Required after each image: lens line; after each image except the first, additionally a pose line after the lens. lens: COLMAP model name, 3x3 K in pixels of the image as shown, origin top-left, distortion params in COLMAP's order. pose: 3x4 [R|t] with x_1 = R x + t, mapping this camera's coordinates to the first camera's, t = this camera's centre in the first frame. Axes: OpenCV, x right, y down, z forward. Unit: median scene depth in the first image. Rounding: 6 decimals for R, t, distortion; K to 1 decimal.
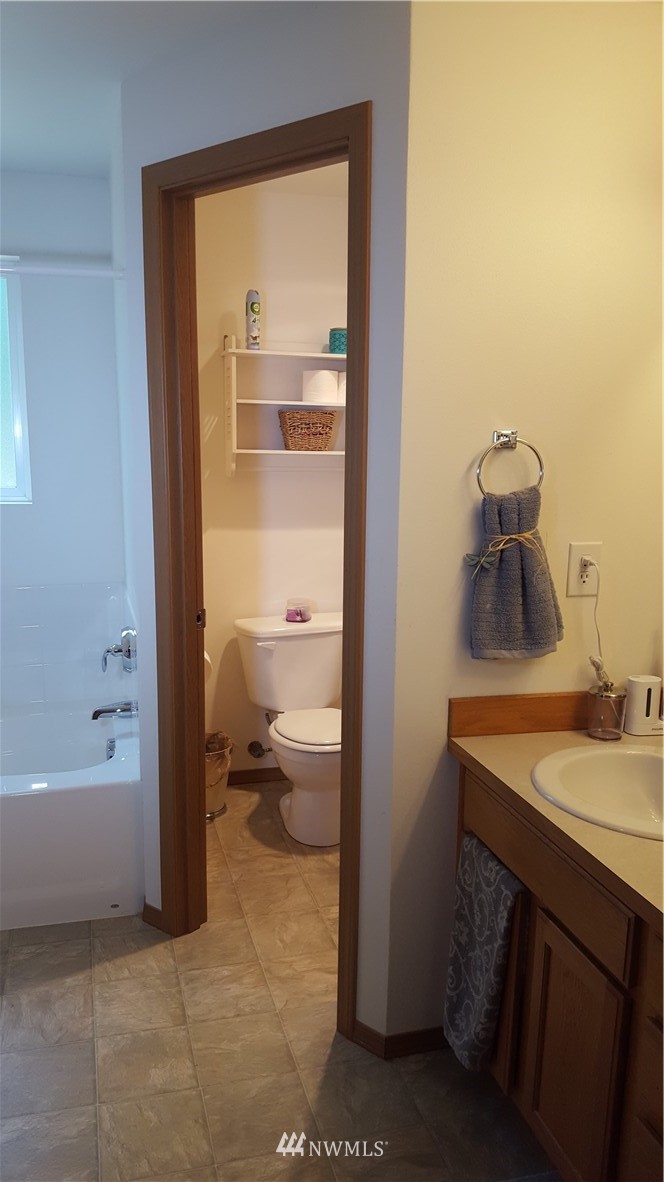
lens RADIAL K [[875.9, 0, 325.5], [0, 875.9, 603.0], [0, 0, 1]] dist [0.032704, -0.082709]
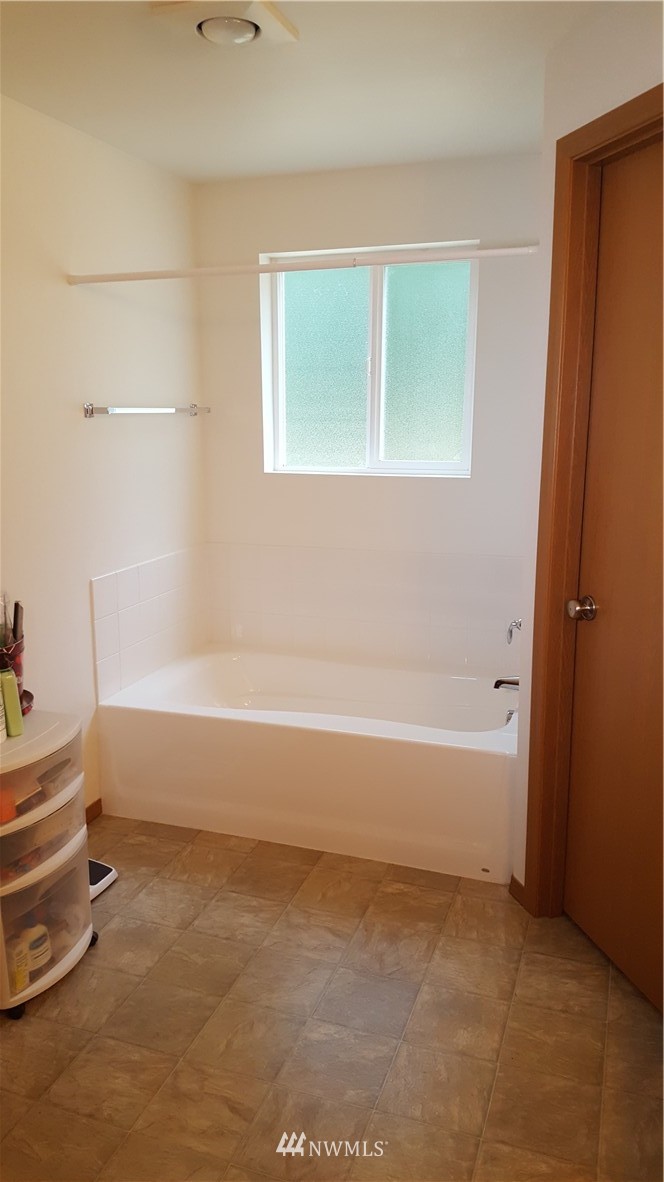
lens RADIAL K [[875.9, 0, 325.4], [0, 875.9, 590.7], [0, 0, 1]] dist [0.032704, -0.082709]
pose [[0.831994, 0.102061, -0.545315, 0.177984], [-0.094836, 0.994629, 0.041462, -0.007571], [0.546618, 0.017219, 0.837205, 0.042161]]
